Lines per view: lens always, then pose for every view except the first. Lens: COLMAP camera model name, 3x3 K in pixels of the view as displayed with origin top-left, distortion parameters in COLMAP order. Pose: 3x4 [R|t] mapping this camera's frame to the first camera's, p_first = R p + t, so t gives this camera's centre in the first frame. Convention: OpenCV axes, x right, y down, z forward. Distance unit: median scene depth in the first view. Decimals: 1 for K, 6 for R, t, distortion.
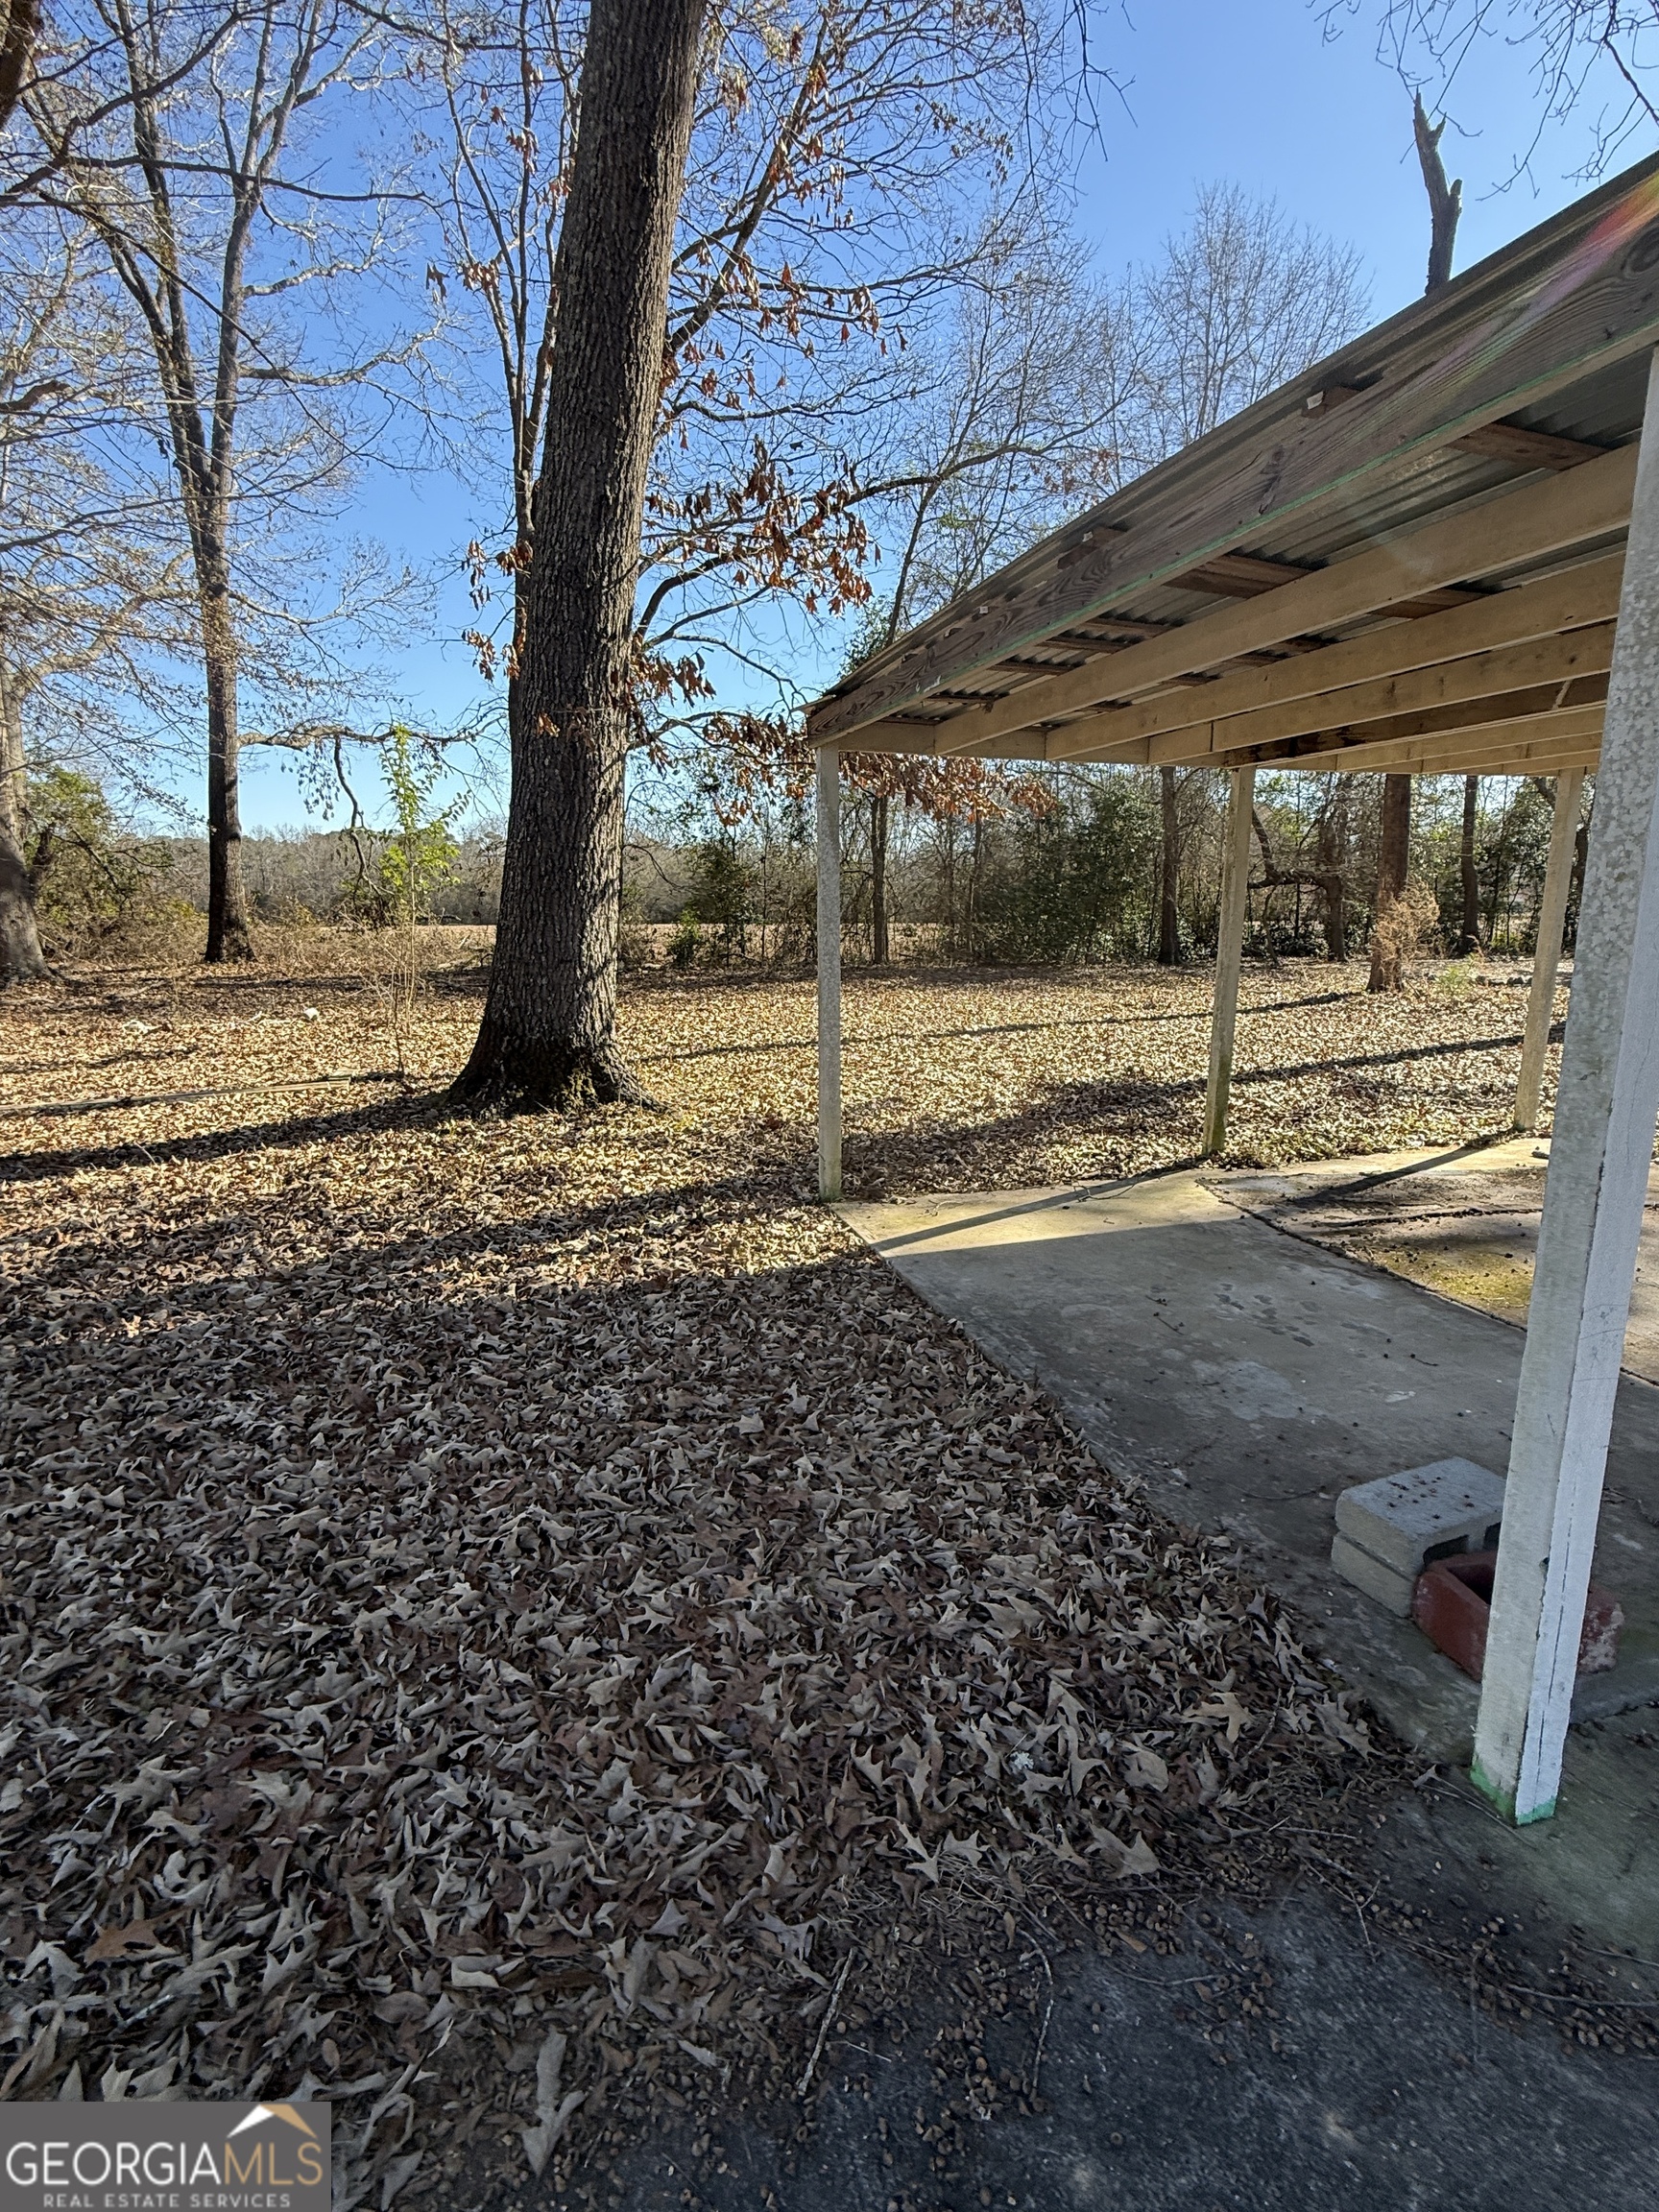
lens RADIAL K [[1063.0, 0, 838.3], [0, 1063.0, 1106.3], [0, 0, 1]] dist [0.003799, -0.000395]
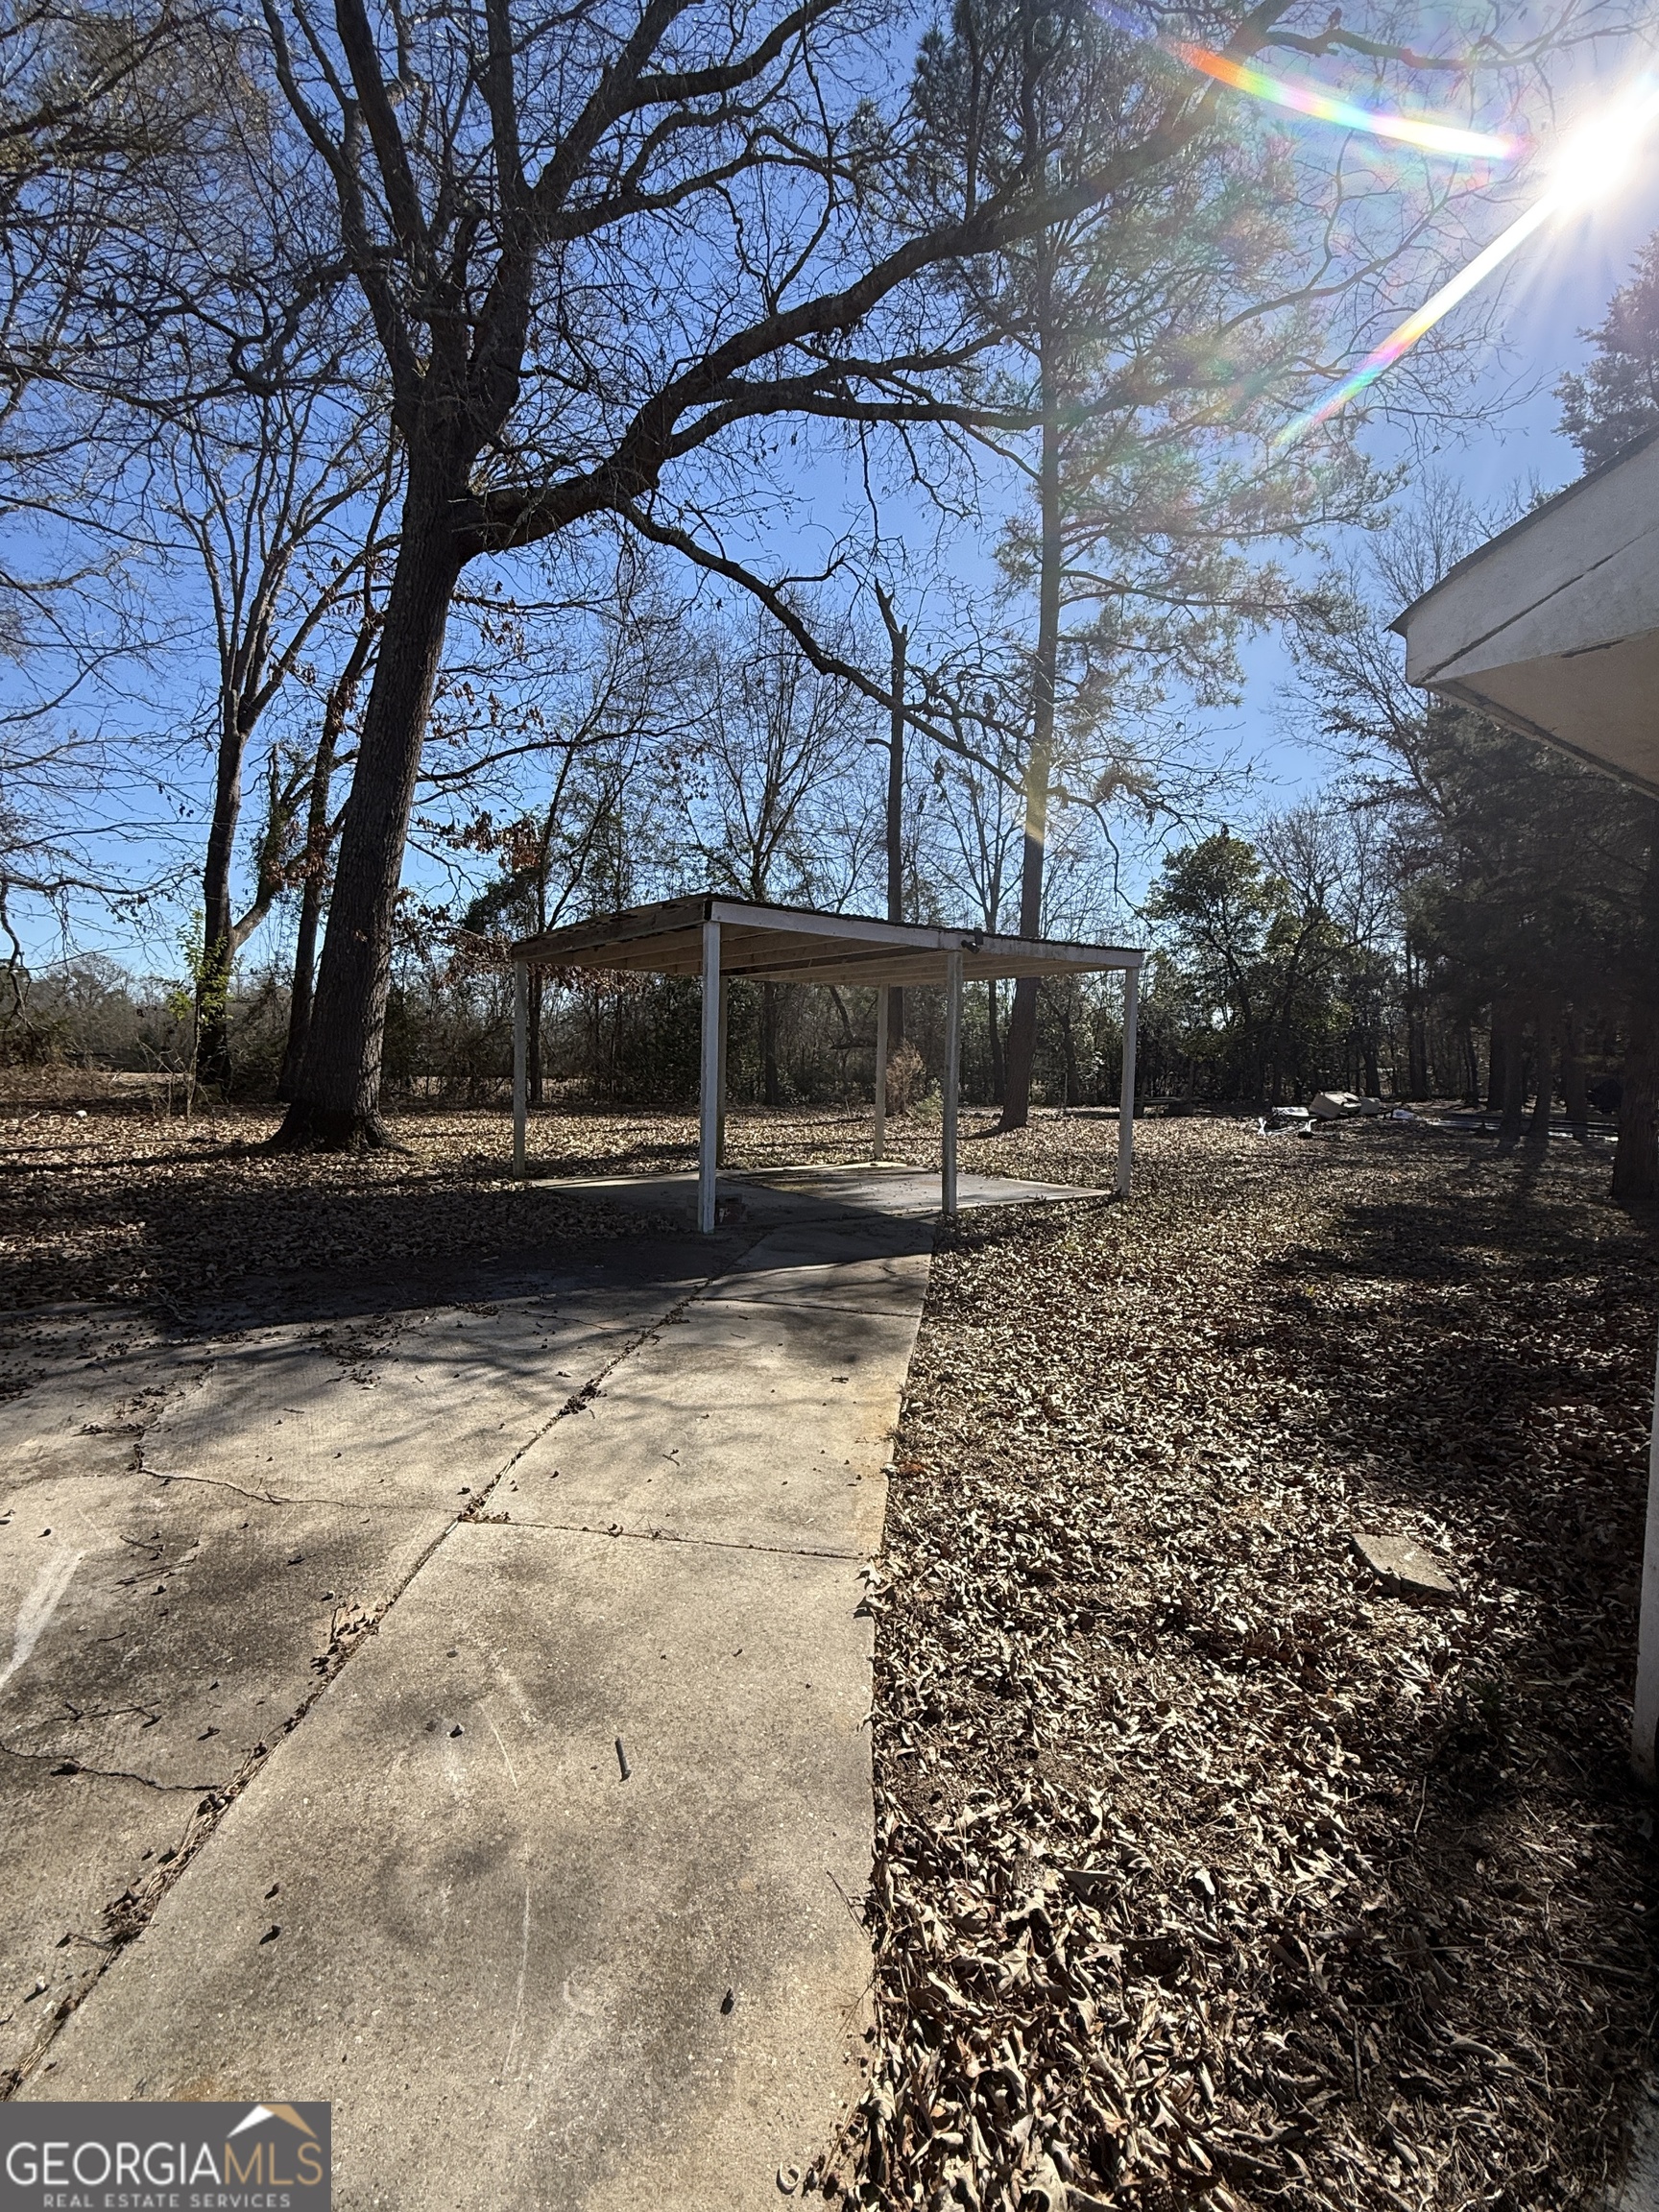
lens RADIAL K [[1018.6, 0, 829.5], [0, 1018.6, 1106.0], [0, 0, 1]] dist [-0.000107, -0.000113]
pose [[0.948149, 0.010865, 0.317641, -0.064571], [0.034957, 0.989787, -0.138199, 0.232732], [-0.315898, 0.142137, 0.938086, -0.984600]]
